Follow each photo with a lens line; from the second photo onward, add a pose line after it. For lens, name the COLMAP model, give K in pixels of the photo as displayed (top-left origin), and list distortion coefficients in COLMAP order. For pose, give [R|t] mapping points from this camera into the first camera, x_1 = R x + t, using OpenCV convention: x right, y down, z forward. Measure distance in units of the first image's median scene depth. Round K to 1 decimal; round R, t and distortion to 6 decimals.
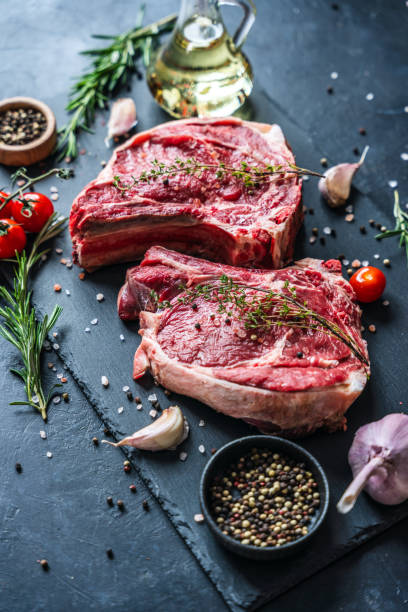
lens RADIAL K [[1200.0, 0, 204.0], [0, 1200.0, 306.0], [0, 0, 1]] dist [0.077084, -0.064062]
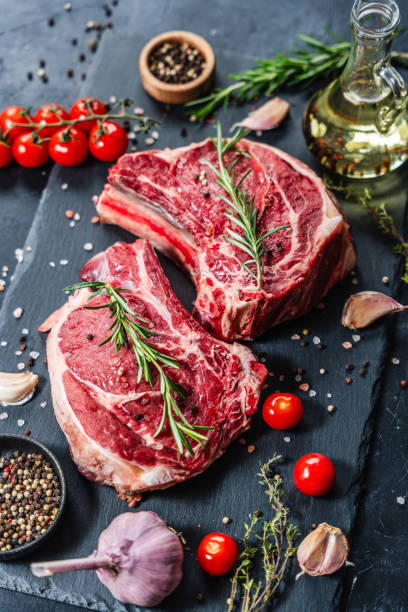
lens RADIAL K [[1200.0, 0, 204.0], [0, 1200.0, 306.0], [0, 0, 1]] dist [0.077084, -0.064062]
pose [[0.687767, 0.624218, -0.370578, 0.401541], [-0.569960, 0.780487, 0.256878, -0.295251], [0.449579, 0.034543, 0.892572, 0.144329]]
